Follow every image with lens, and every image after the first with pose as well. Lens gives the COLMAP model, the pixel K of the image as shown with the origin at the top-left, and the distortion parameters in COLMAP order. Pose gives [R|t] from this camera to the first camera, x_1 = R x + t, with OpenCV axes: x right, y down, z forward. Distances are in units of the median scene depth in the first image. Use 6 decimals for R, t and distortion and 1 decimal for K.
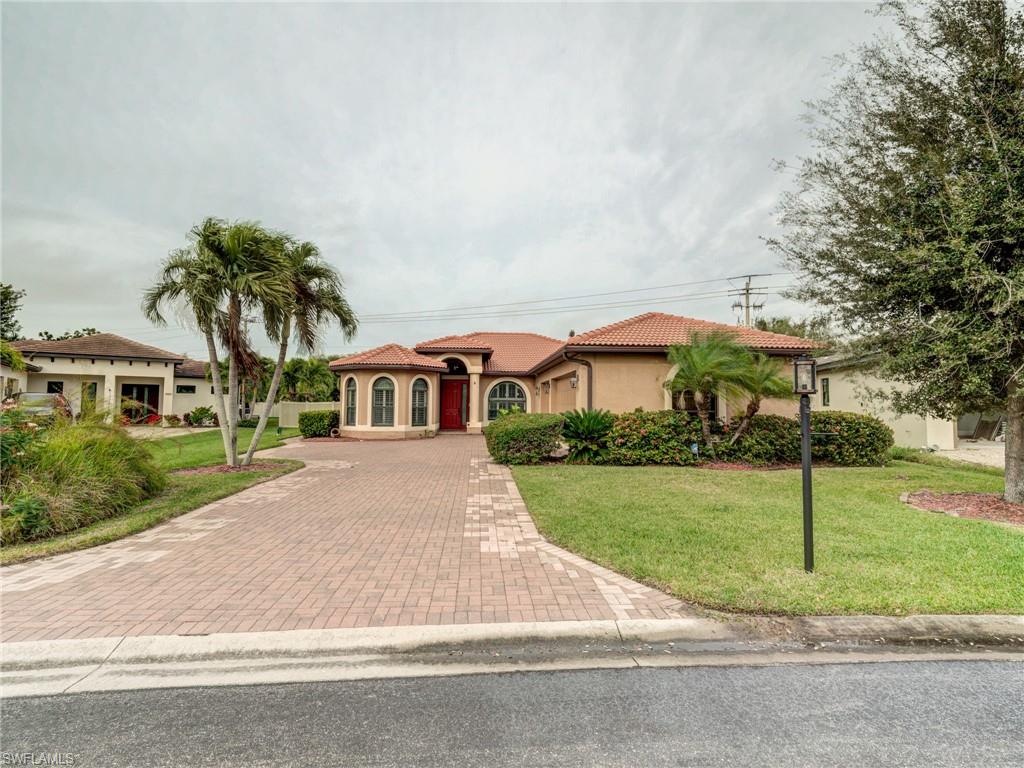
lens RADIAL K [[508.2, 0, 512.9], [0, 508.2, 378.9], [0, 0, 1]] dist [0.005031, -0.017479]
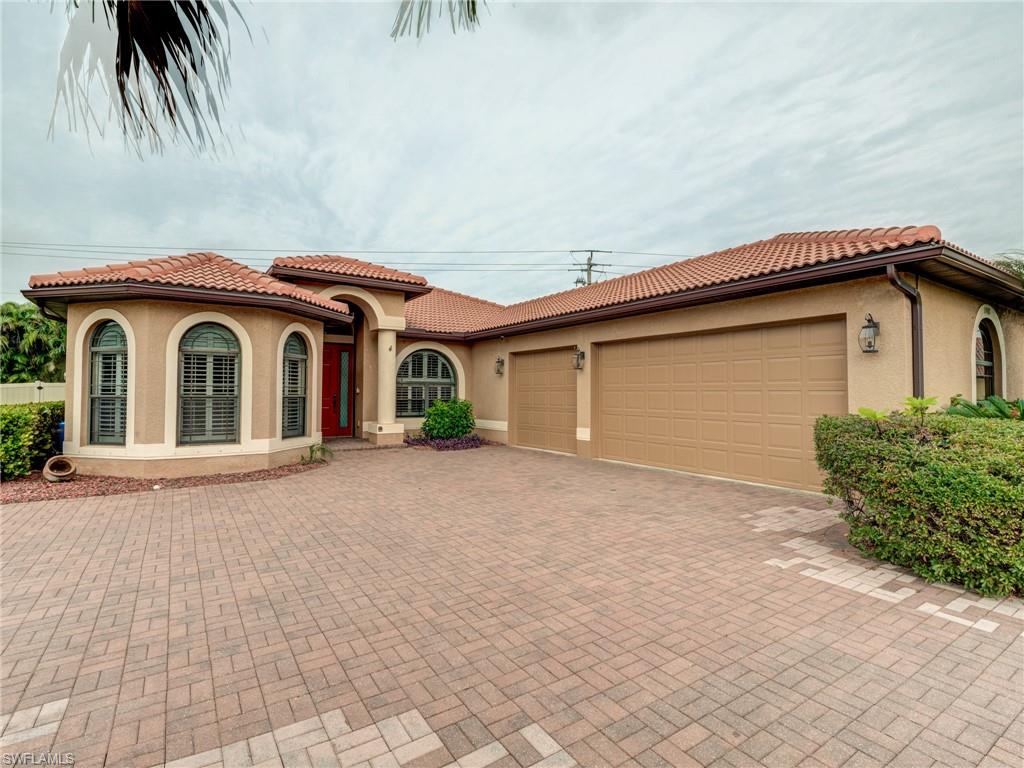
lens RADIAL K [[508.2, 0, 512.9], [0, 508.2, 378.9], [0, 0, 1]] dist [0.005031, -0.017479]
pose [[0.876071, 0.010451, 0.482068, -0.220803], [-0.026952, 0.999263, 0.027316, 0.022163], [-0.481428, -0.036924, 0.875708, 0.490421]]
